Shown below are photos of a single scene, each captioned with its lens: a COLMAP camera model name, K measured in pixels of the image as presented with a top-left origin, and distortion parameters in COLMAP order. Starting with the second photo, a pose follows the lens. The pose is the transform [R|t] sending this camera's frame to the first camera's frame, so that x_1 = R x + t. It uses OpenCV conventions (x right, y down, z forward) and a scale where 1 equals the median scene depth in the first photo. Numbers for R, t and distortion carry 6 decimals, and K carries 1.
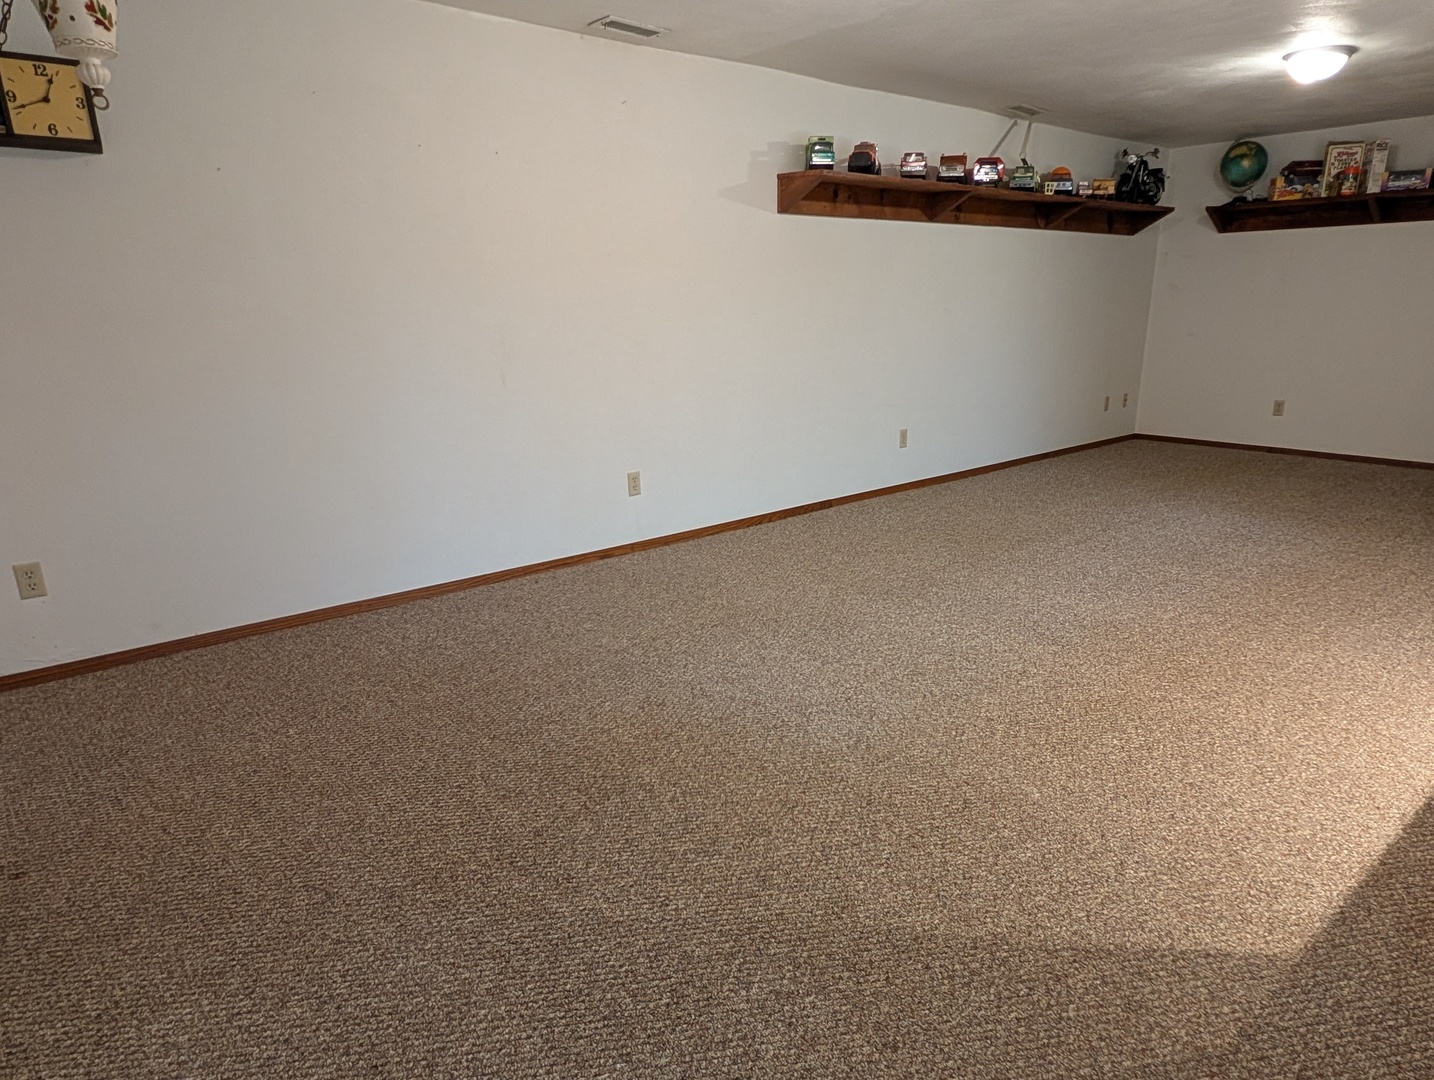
lens RADIAL K [[863.4, 0, 718.0], [0, 863.4, 534.7], [0, 0, 1]] dist [0.003472, -0.001370]
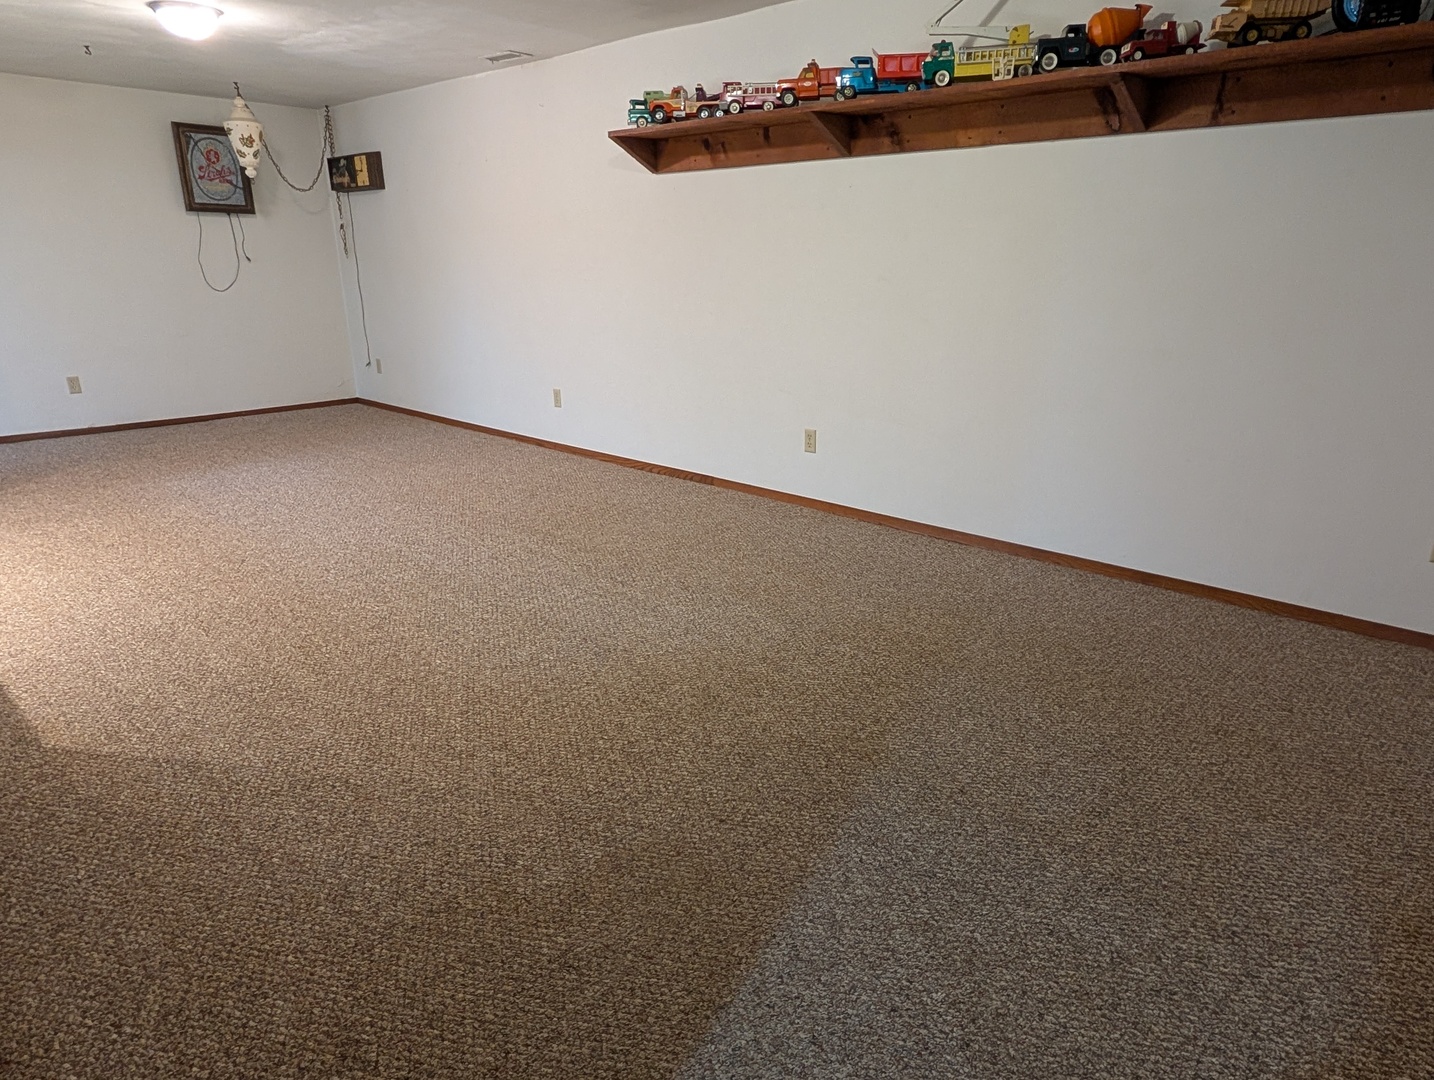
lens RADIAL K [[863.4, 0, 718.4], [0, 863.4, 544.7], [0, 0, 1]] dist [0.003472, -0.001370]
pose [[0.157141, 0.326197, -0.932149, 1.060880], [-0.267779, 0.922590, 0.277710, -0.241672], [0.950579, 0.205970, 0.232325, 0.823707]]
